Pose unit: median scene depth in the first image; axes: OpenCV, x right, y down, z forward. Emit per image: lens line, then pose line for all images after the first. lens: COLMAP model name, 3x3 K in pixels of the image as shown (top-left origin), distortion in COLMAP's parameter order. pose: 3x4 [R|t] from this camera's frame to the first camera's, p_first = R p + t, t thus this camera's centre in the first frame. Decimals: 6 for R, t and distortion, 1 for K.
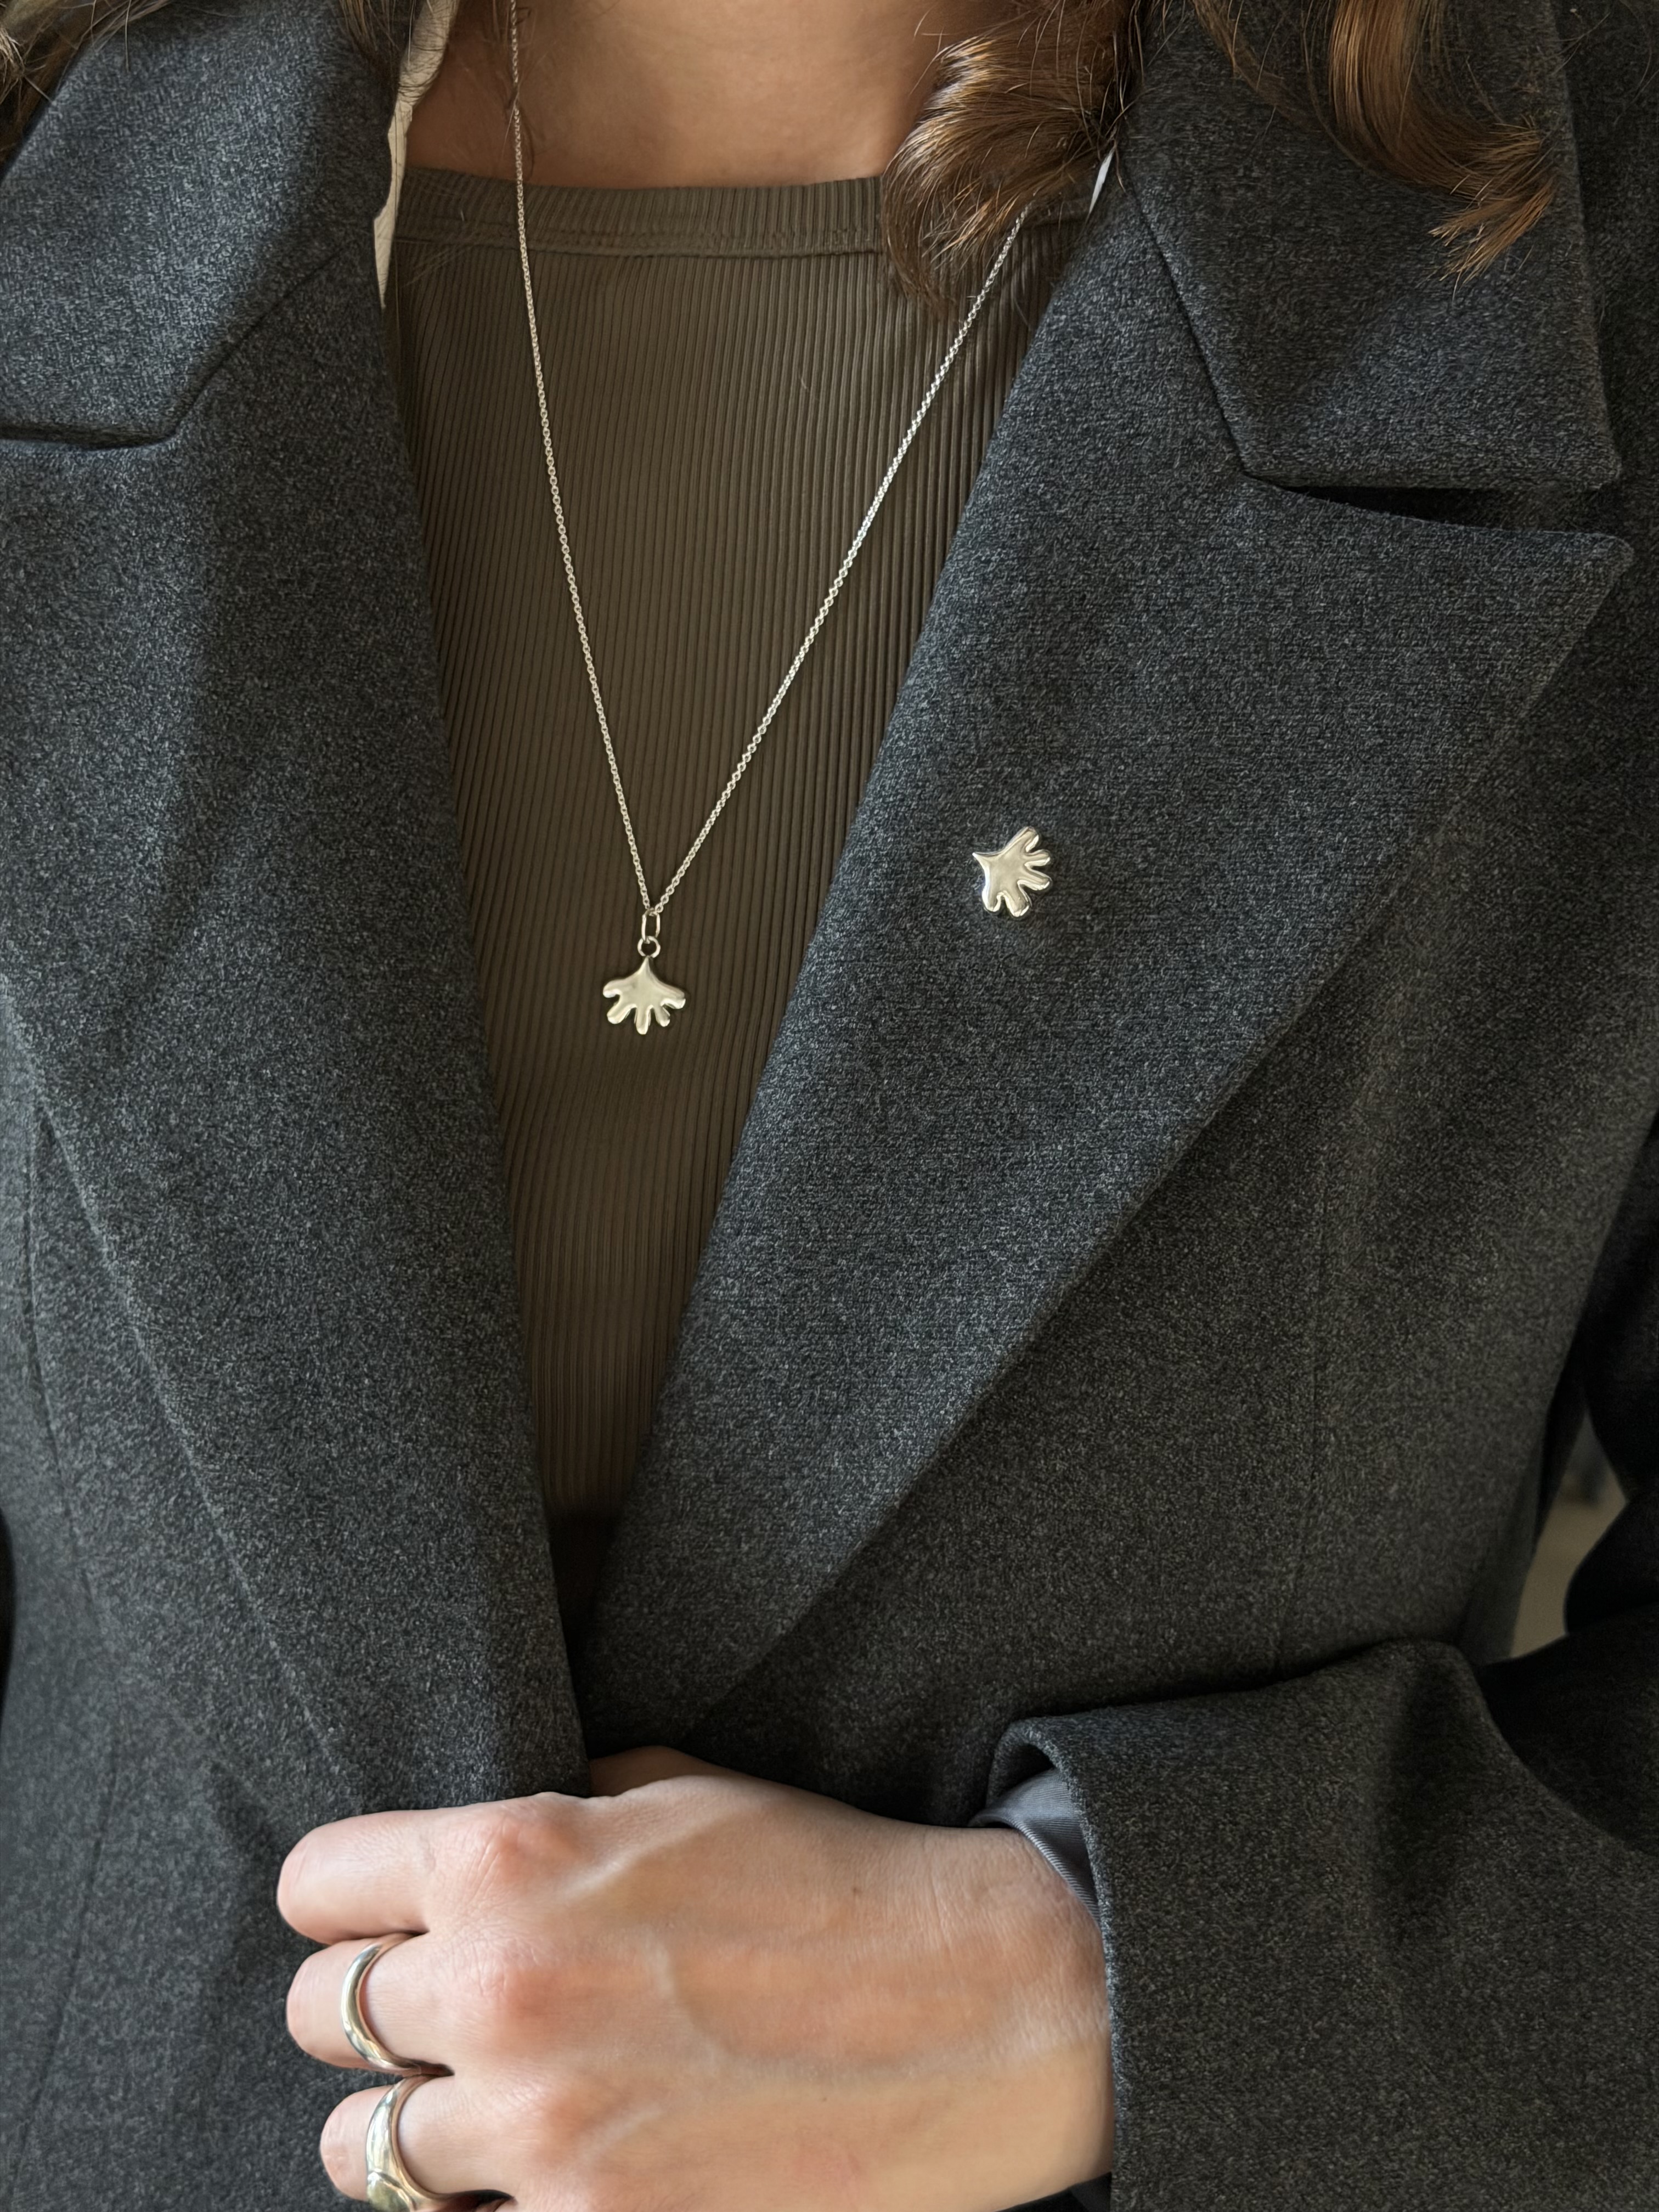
lens RADIAL K [[3088.9, 0, 829.4], [0, 3088.9, 1163.2], [0, 0, 1]] dist [0.082341, -0.112700]
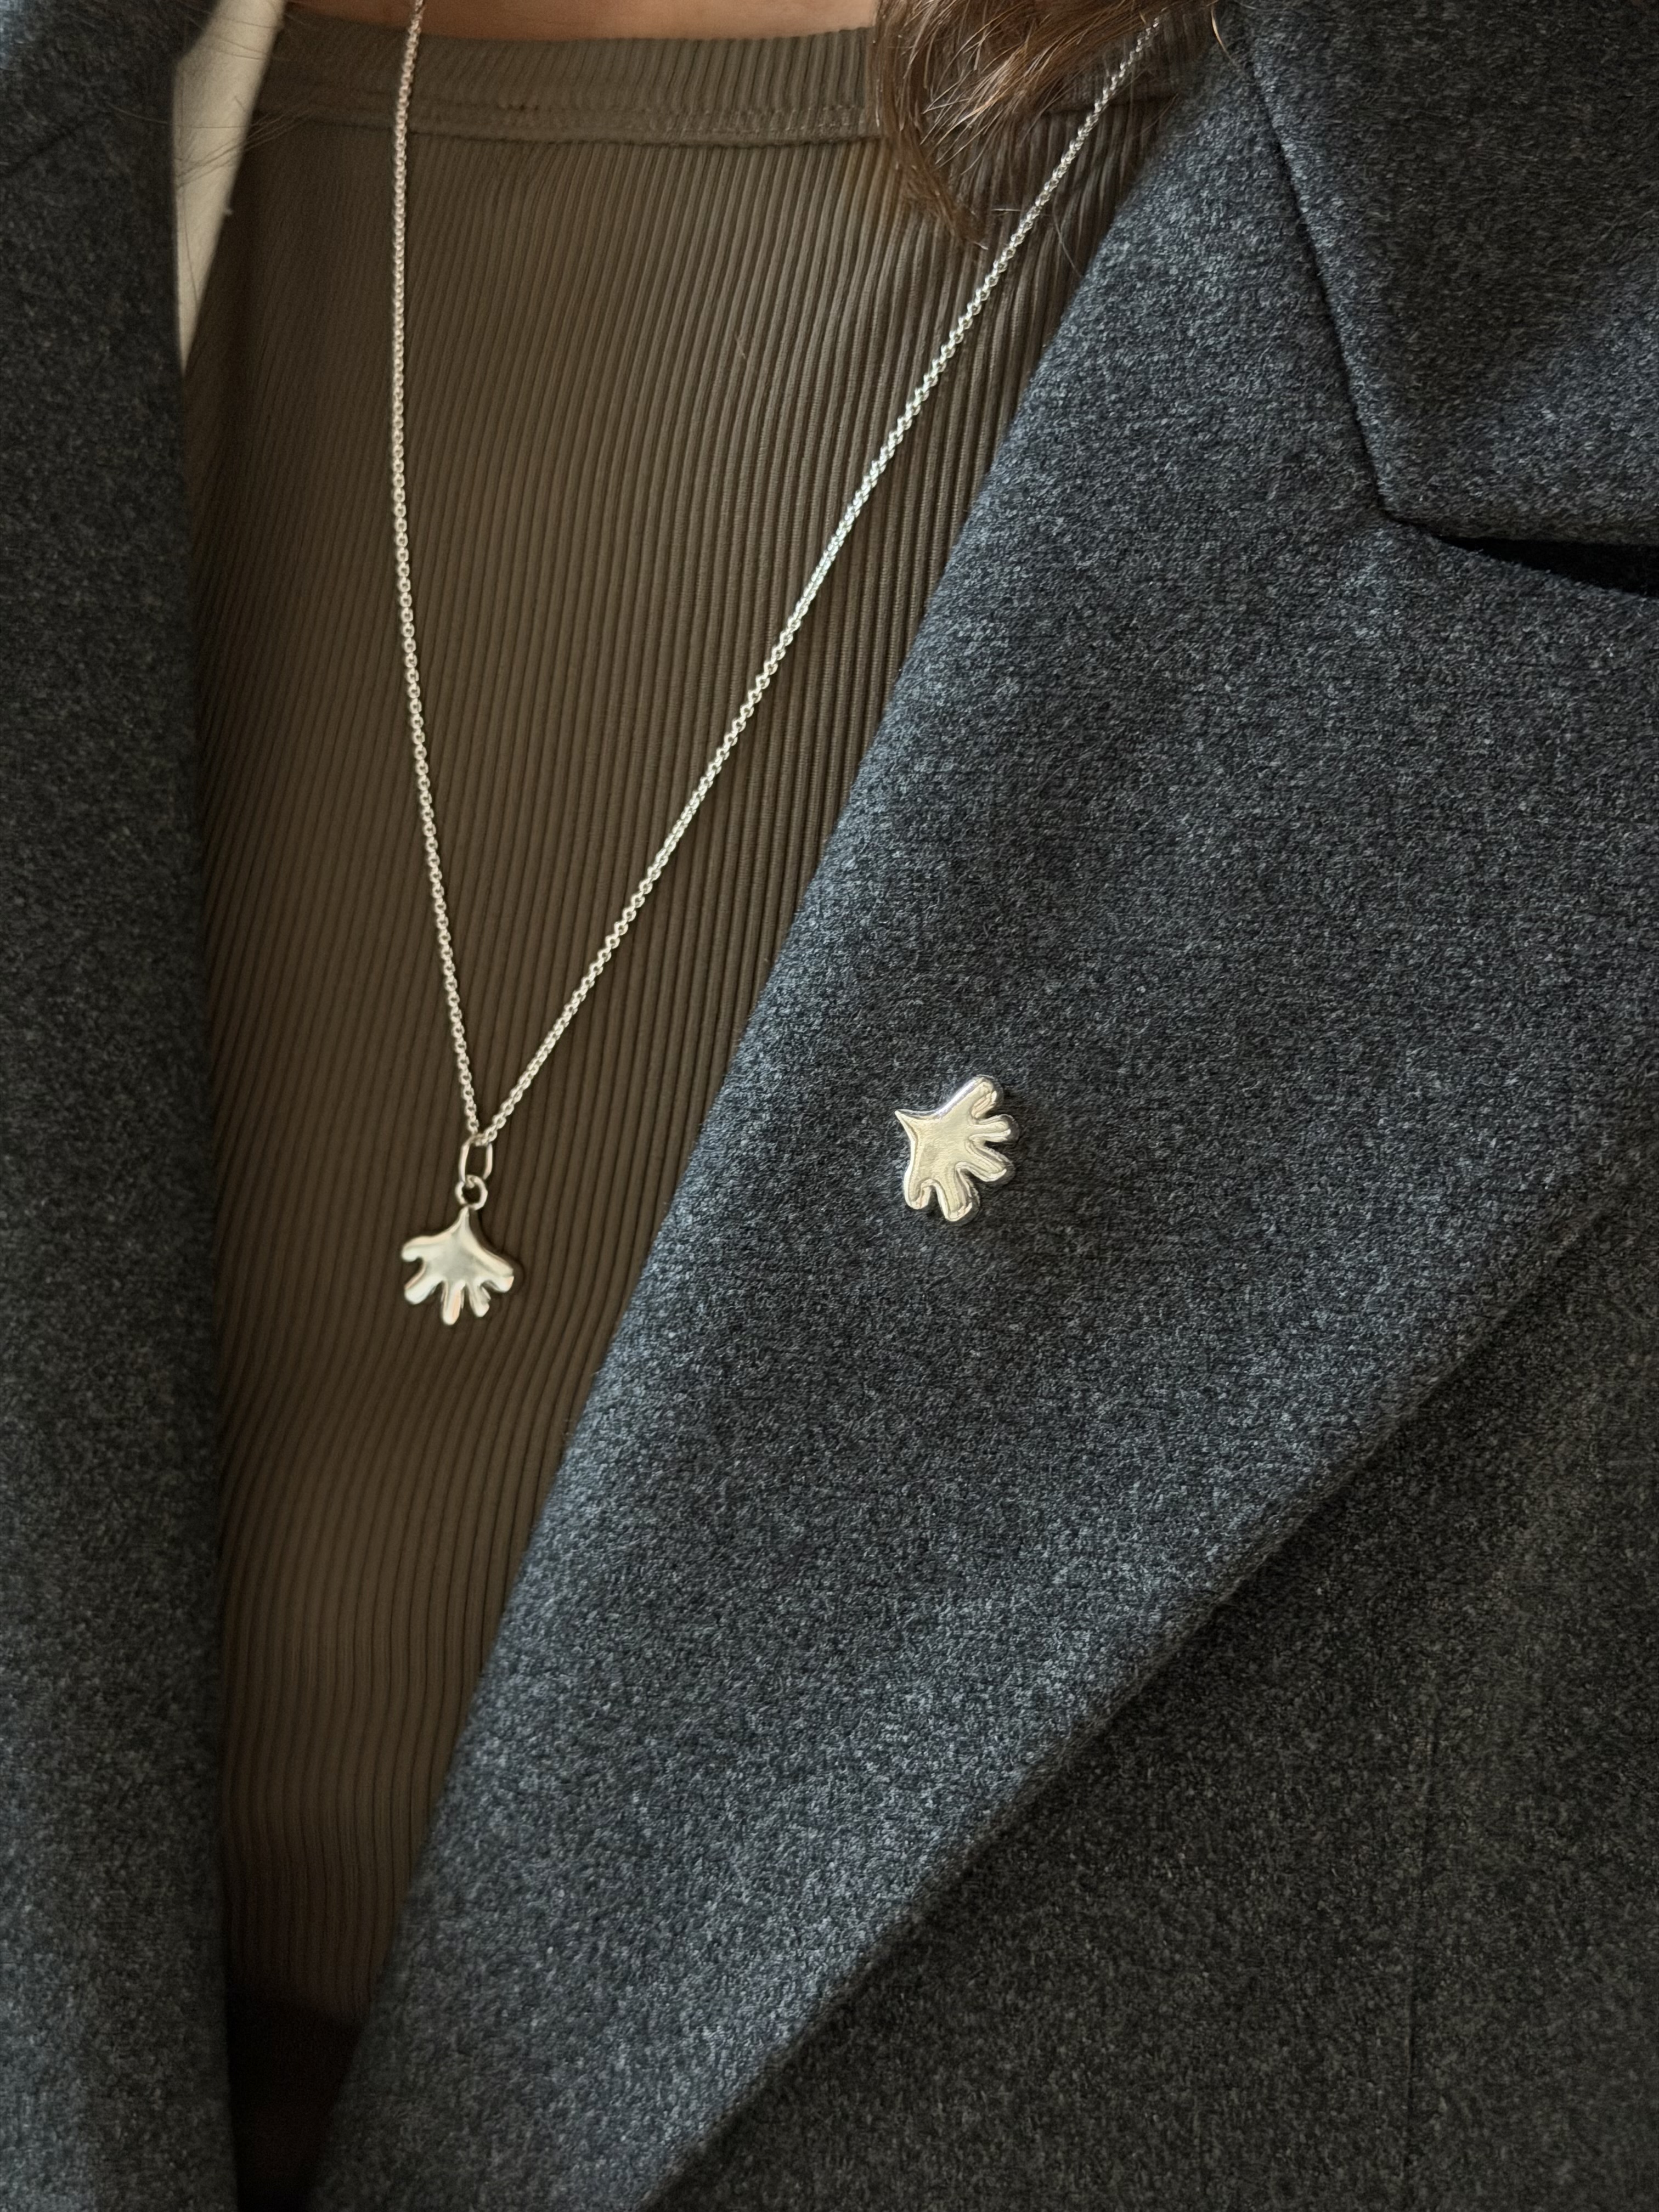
lens RADIAL K [[3049.7, 0, 923.4], [0, 3049.7, 1108.9], [0, 0, 1]] dist [0.148936, -0.448171]
pose [[0.978684, 0.072242, -0.192246, 0.168570], [-0.070389, 0.997384, 0.016461, -0.110472], [0.192932, -0.002578, 0.981209, 0.398115]]
